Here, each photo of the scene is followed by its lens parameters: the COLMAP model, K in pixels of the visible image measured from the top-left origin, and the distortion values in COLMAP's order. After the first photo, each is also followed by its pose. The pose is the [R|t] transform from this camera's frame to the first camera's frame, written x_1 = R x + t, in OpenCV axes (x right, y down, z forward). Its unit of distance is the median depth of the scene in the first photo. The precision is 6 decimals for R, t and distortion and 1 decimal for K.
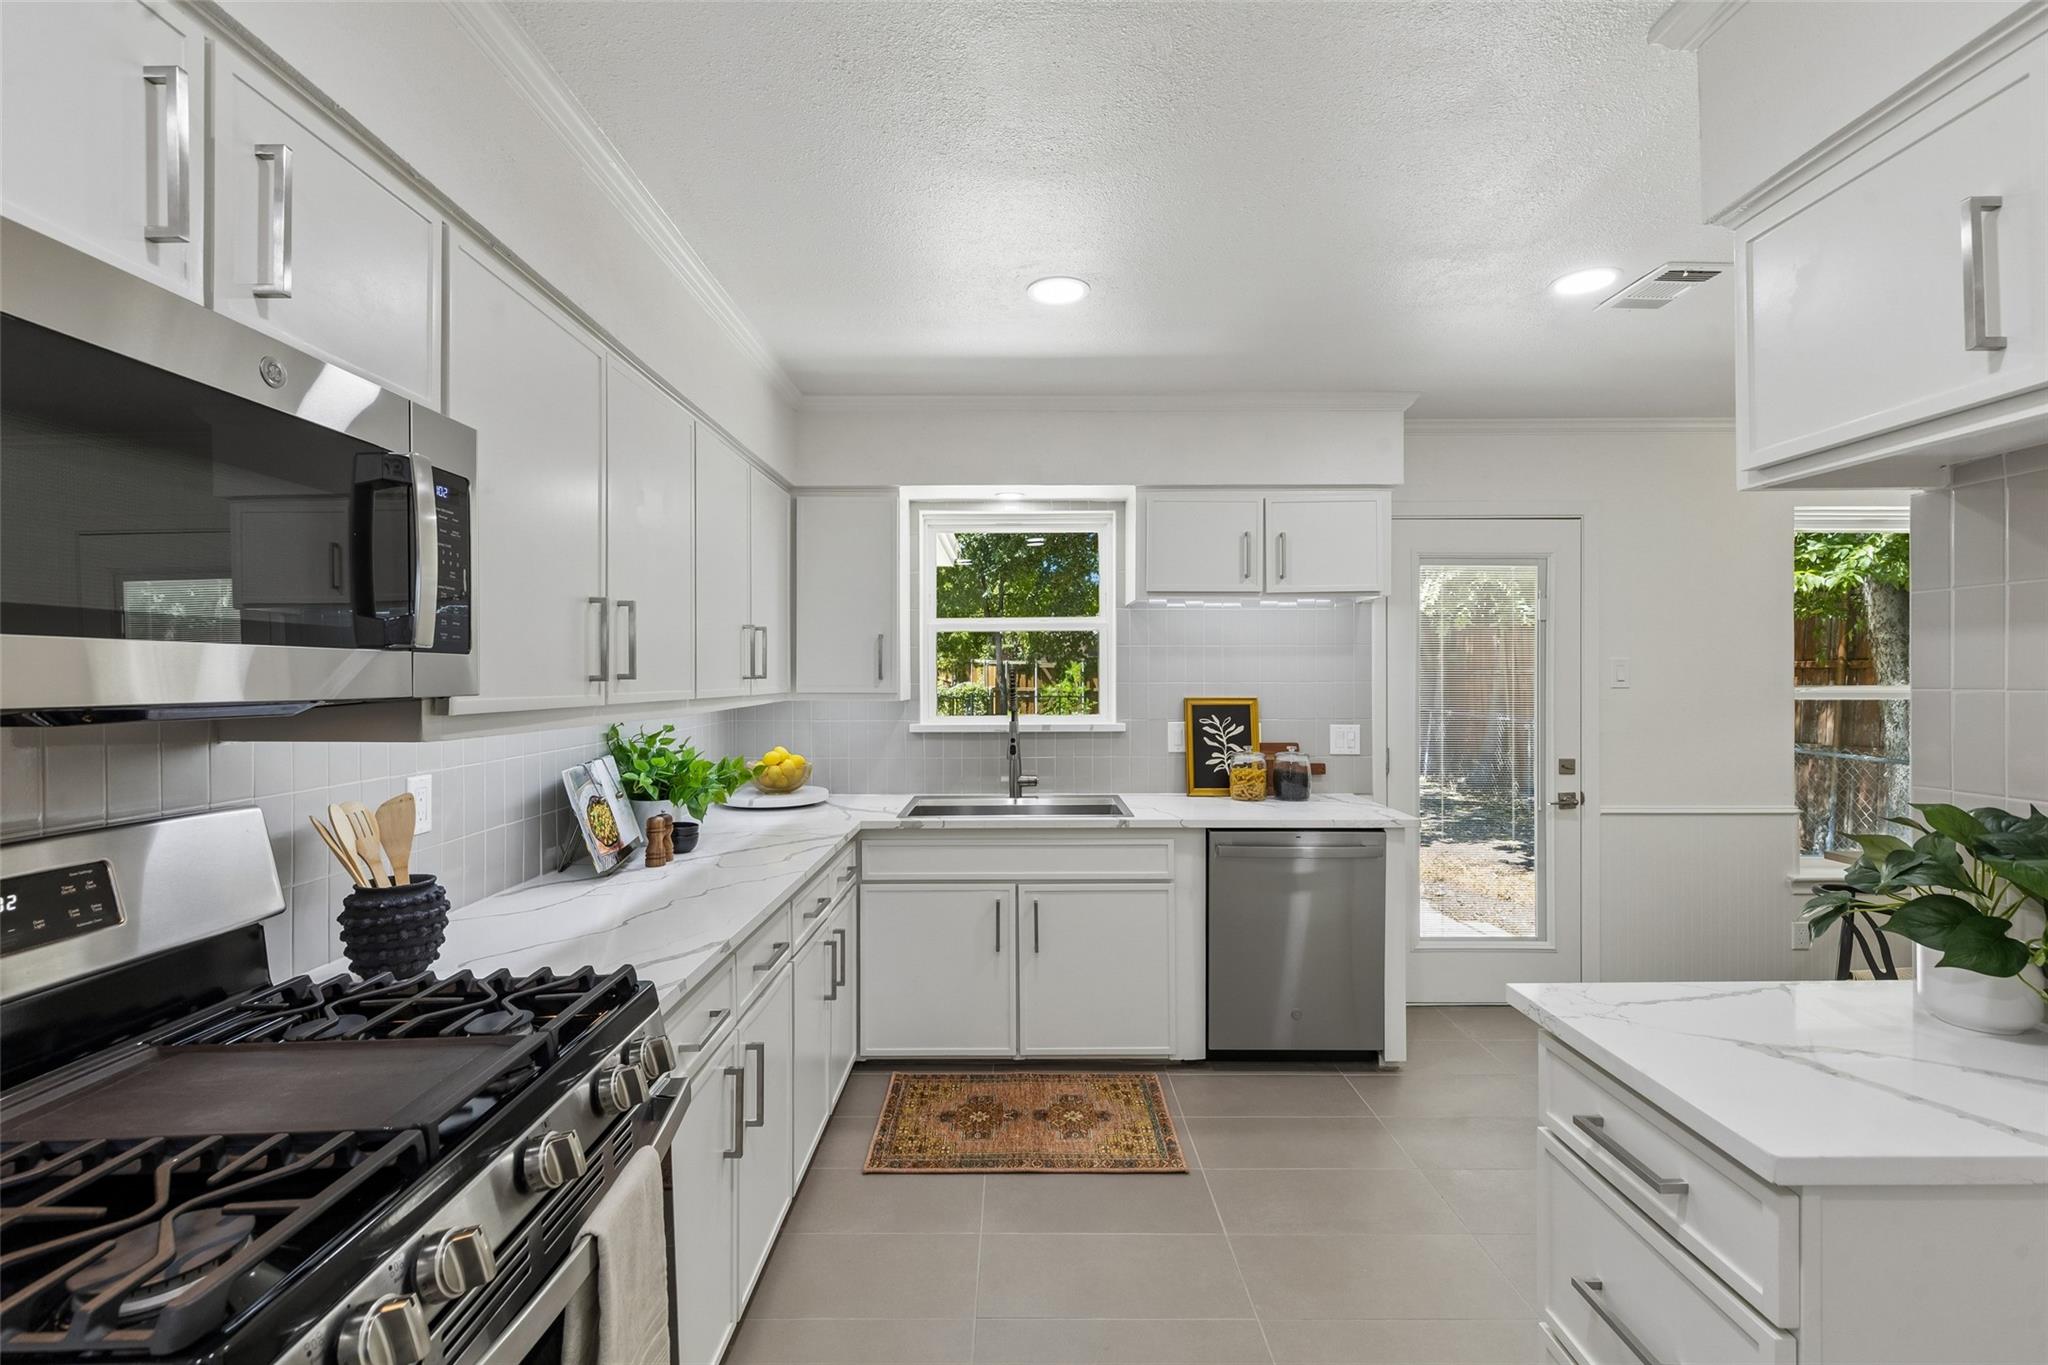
lens RADIAL K [[917.3, 0, 1024.0], [0, 917.3, 682.5], [0, 0, 1]] dist [0.001999, 0.000026]
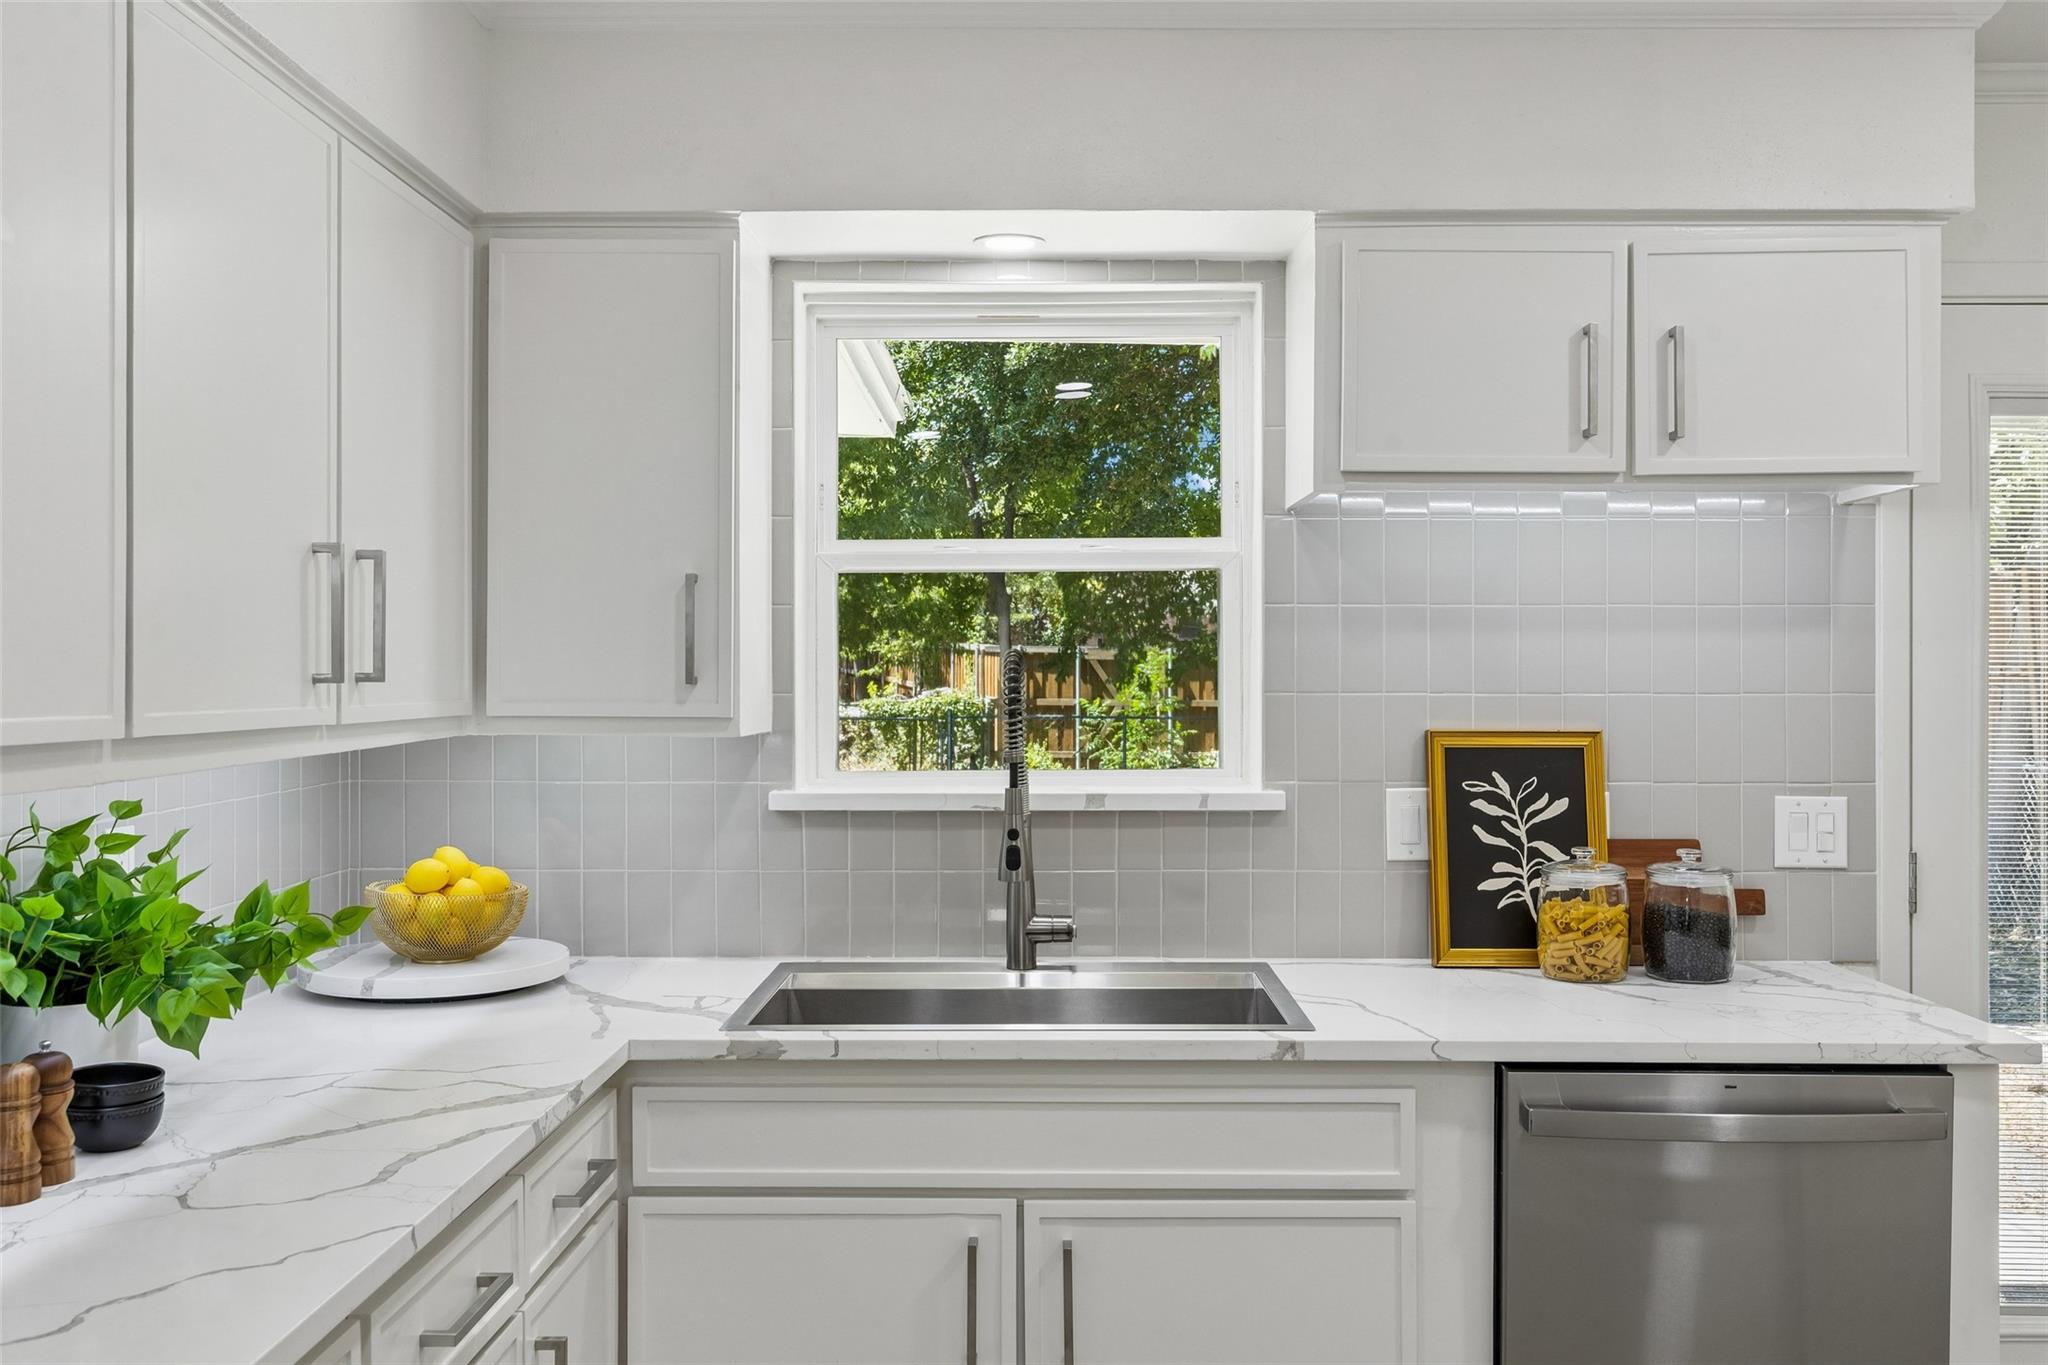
lens RADIAL K [[1766.1, 0, 1024.0], [0, 1766.1, 682.5], [0, 0, 1]] dist [-0.003362, -0.001159]
pose [[0.999842, 0.003119, -0.017491, 0.005800], [-0.003177, 0.999989, -0.003322, -0.001971], [0.017481, 0.003377, 0.999841, 0.199249]]
